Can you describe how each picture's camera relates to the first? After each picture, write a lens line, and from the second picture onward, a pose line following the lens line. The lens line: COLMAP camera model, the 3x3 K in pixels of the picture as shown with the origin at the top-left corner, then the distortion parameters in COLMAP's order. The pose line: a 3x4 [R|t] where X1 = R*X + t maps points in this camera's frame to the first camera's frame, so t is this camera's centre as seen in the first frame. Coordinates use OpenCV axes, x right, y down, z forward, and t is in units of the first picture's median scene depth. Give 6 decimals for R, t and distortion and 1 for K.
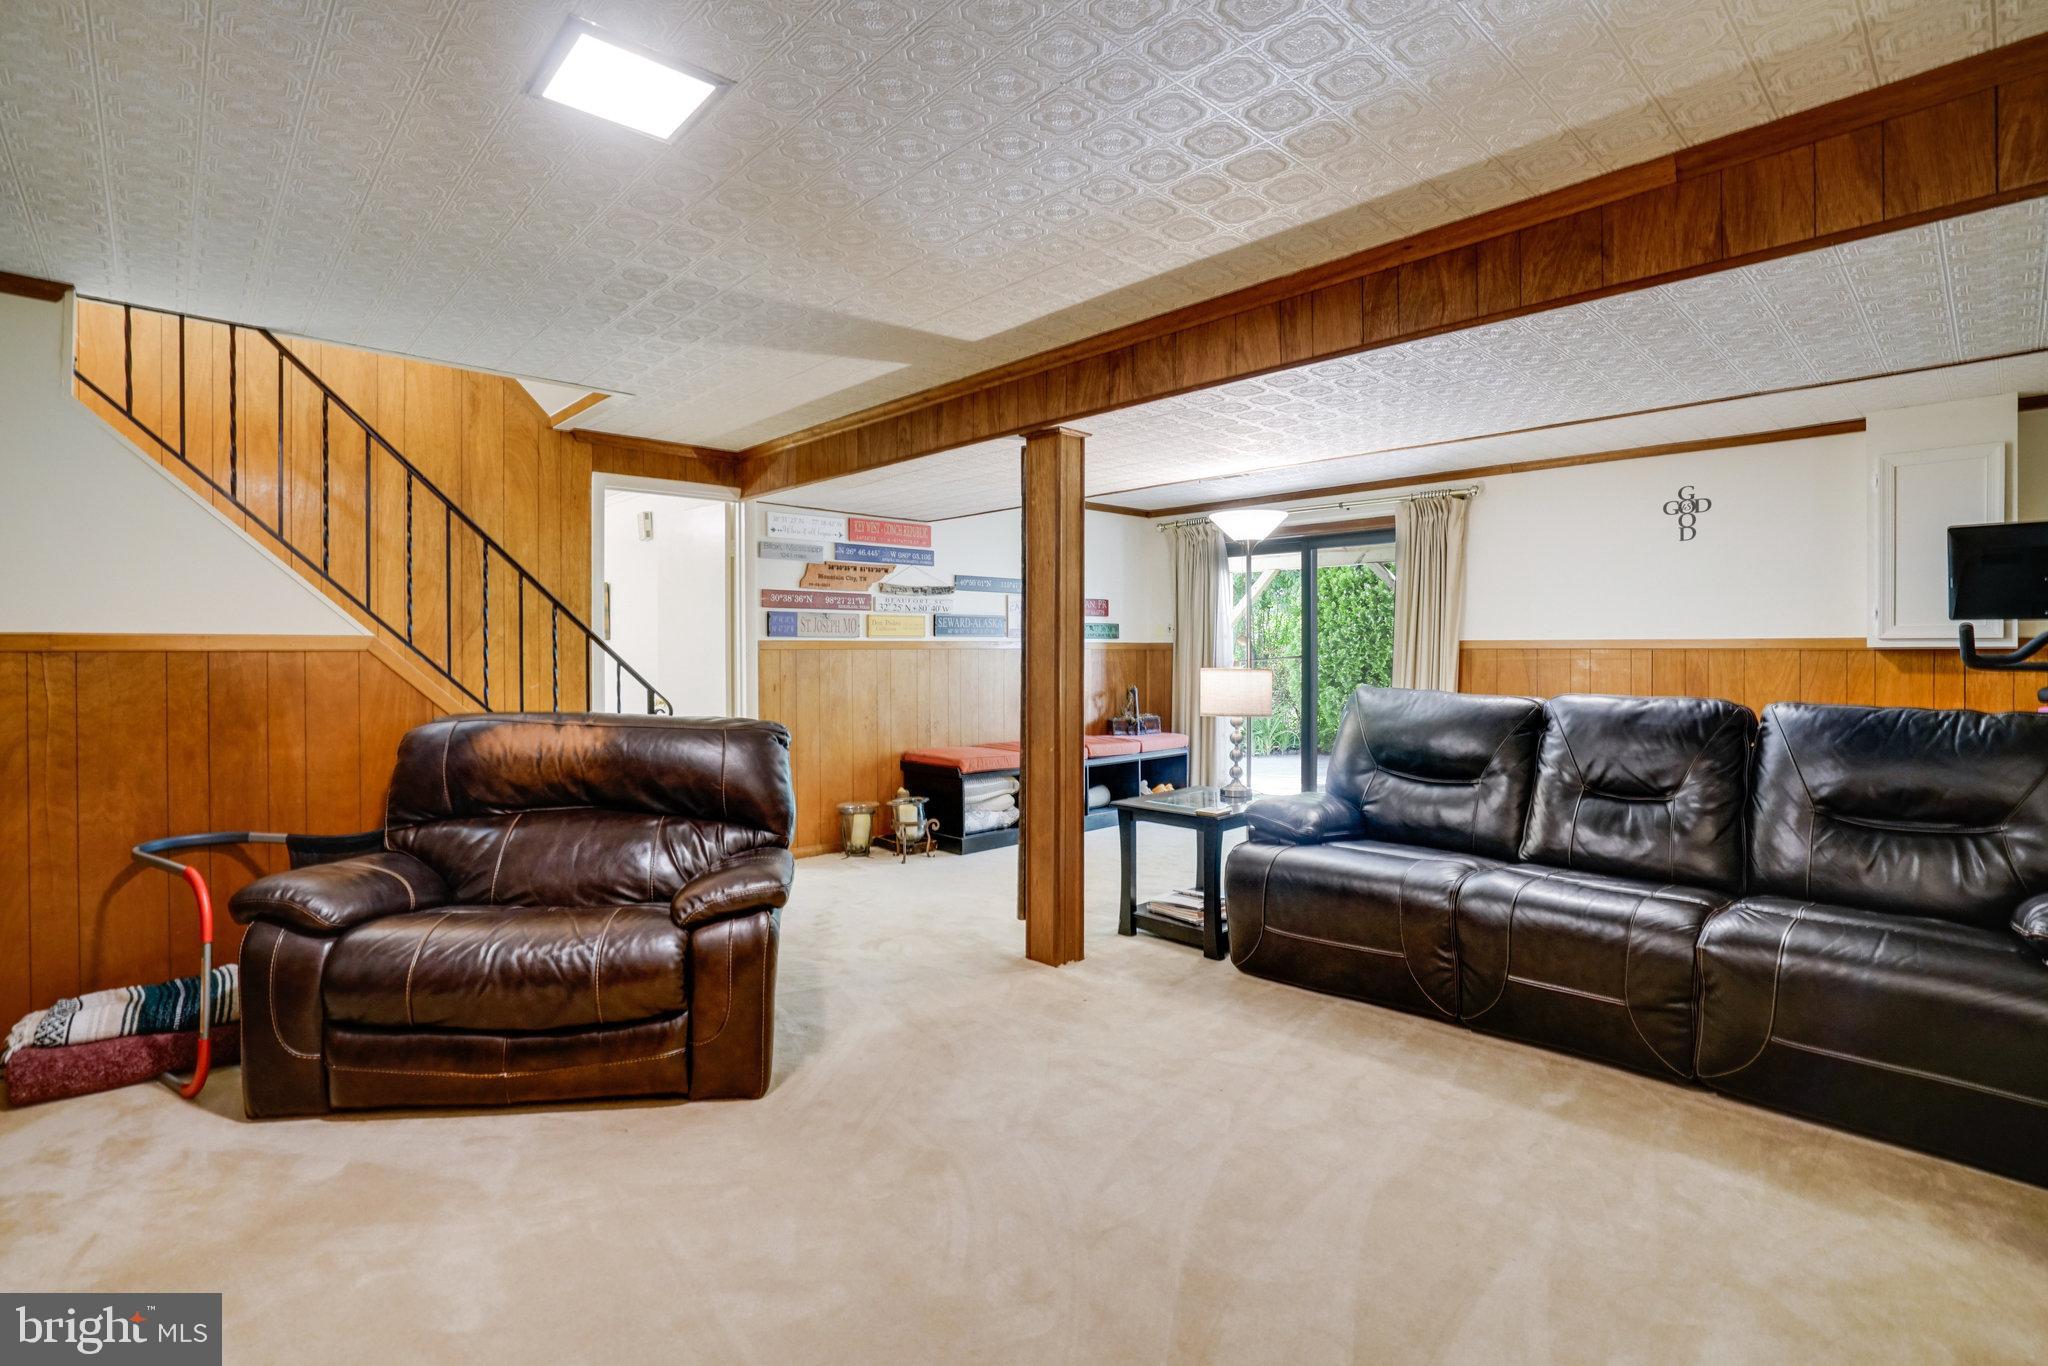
lens RADIAL K [[940.2, 0, 1003.4], [0, 940.2, 649.5], [0, 0, 1]] dist [-0.046722, 0.019015]
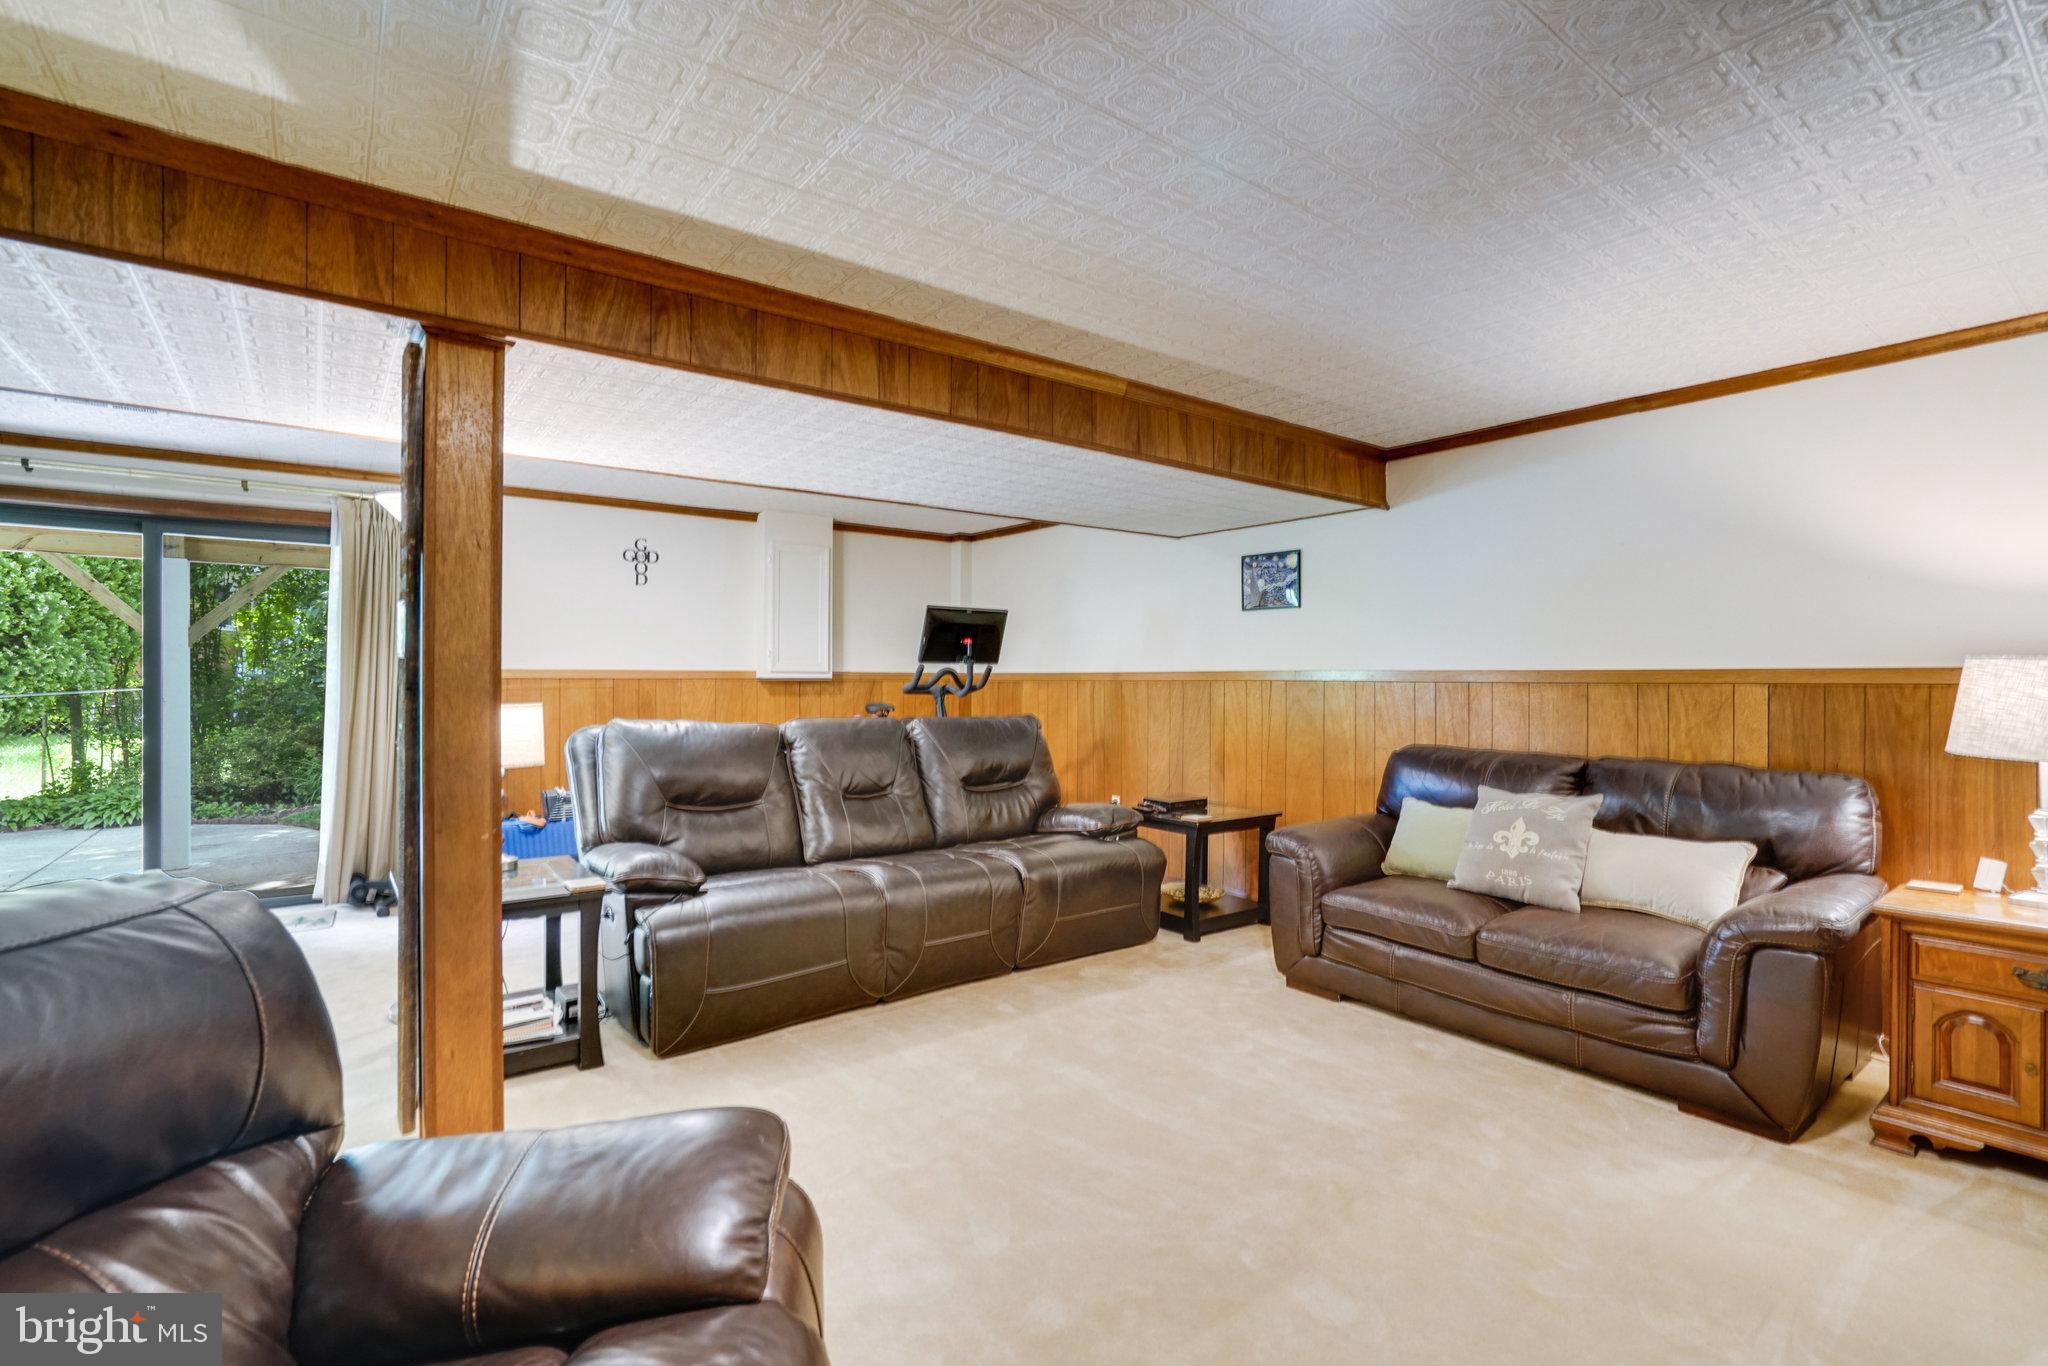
lens RADIAL K [[940.2, 0, 1026.6], [0, 940.2, 678.8], [0, 0, 1]] dist [-0.046722, 0.019015]
pose [[0.101749, 0.001520, 0.994809, -0.528589], [-0.003330, 0.999994, -0.001187, -0.001658], [-0.994804, -0.003192, 0.101754, 0.556163]]
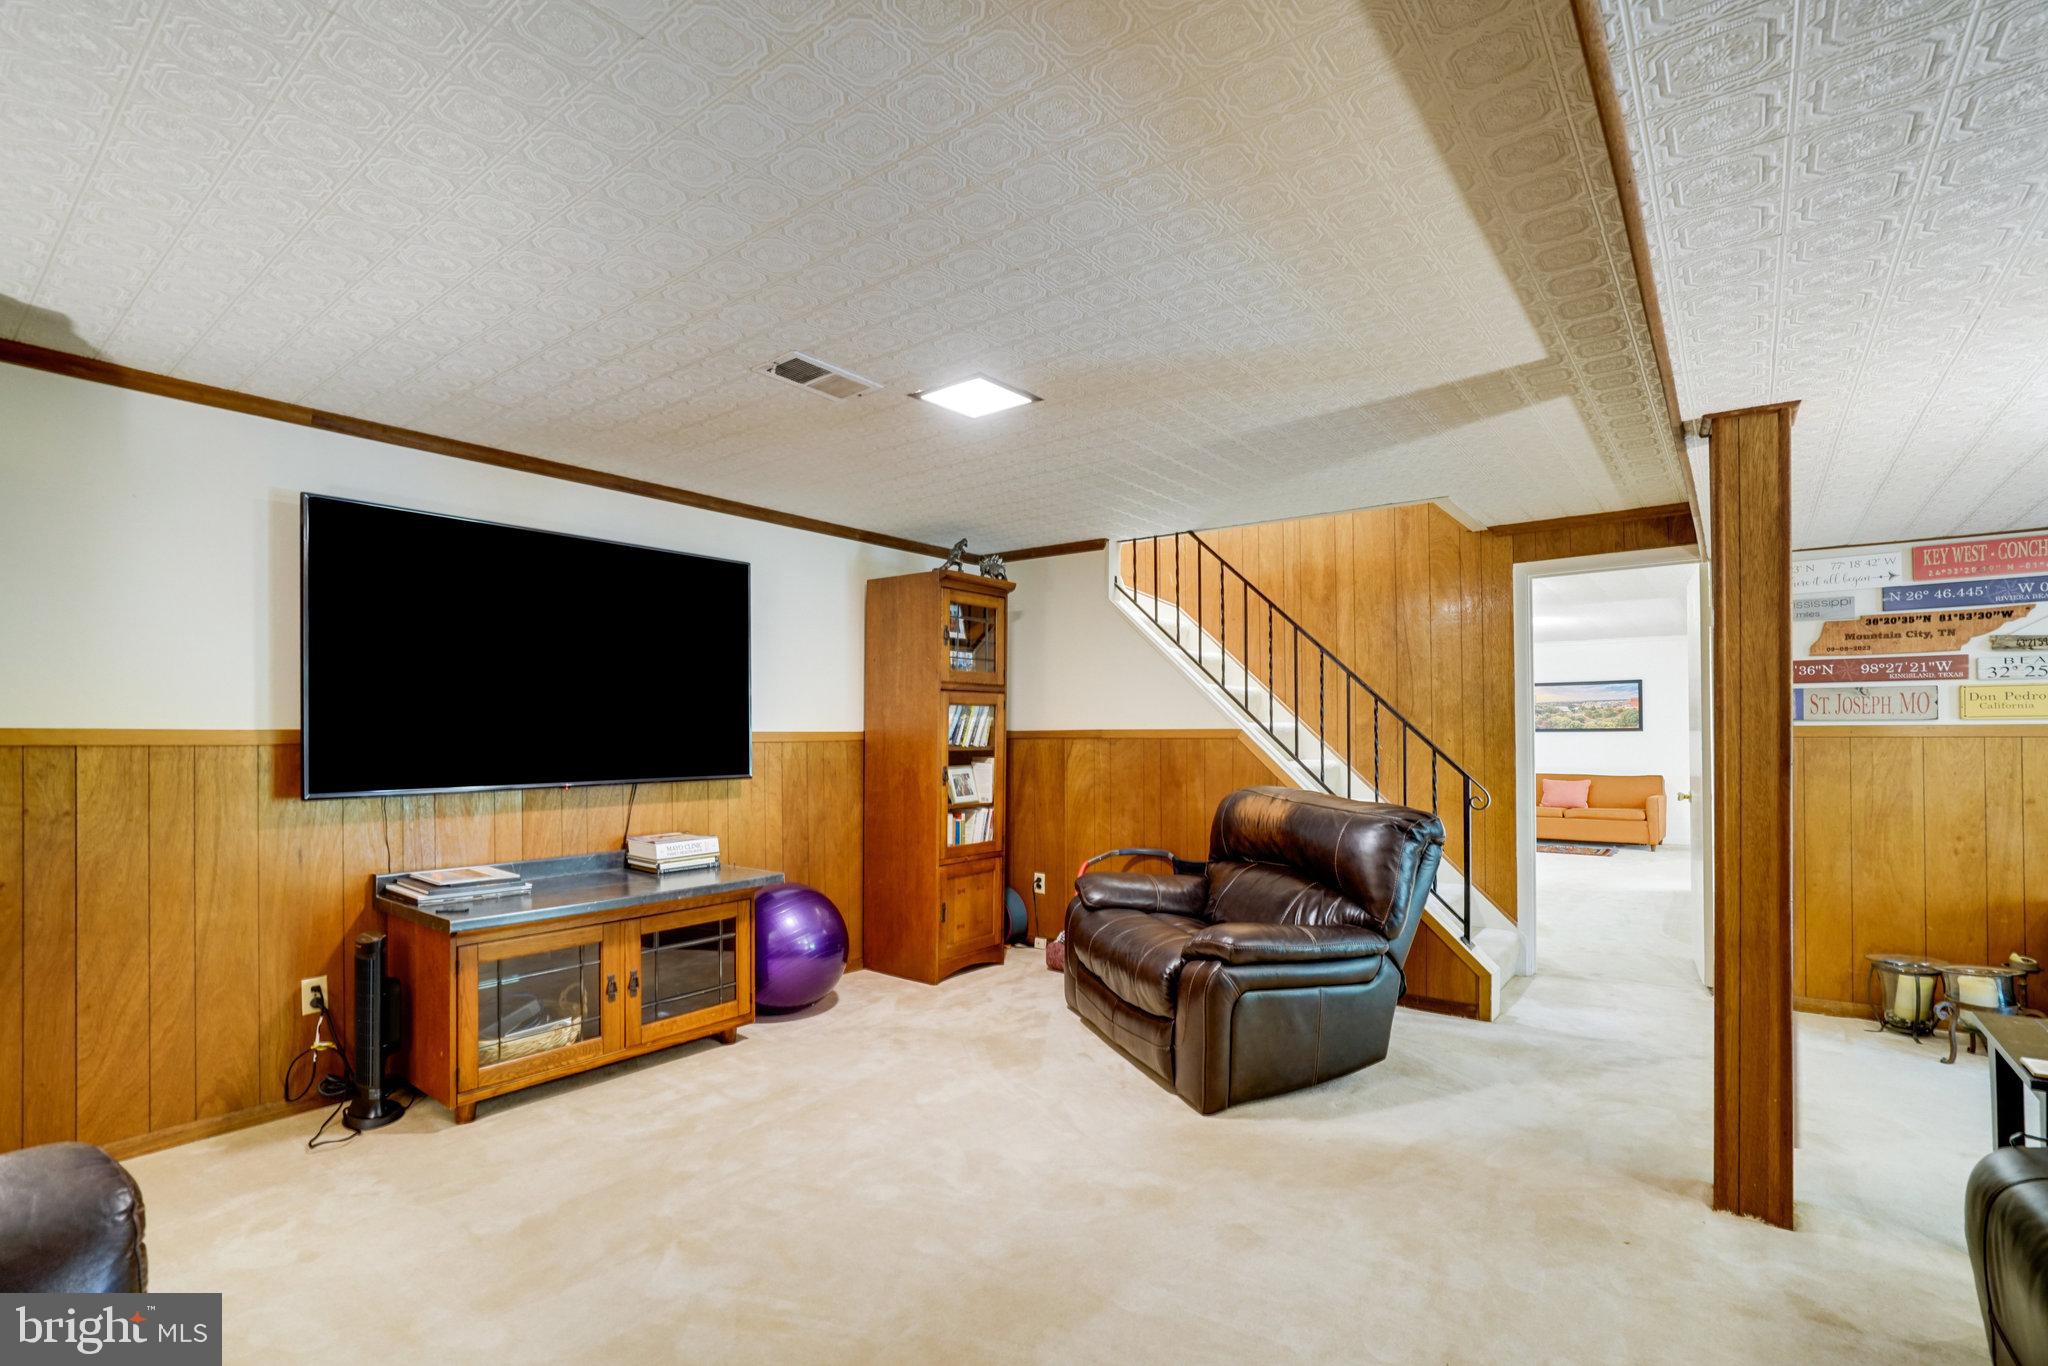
lens RADIAL K [[940.2, 0, 1058.9], [0, 940.2, 724.1], [0, 0, 1]] dist [-0.046722, 0.019015]
pose [[0.206358, -0.008727, -0.978438, 0.607851], [0.001653, 0.999962, -0.008570, -0.007940], [0.978475, 0.000151, 0.206364, 0.395102]]
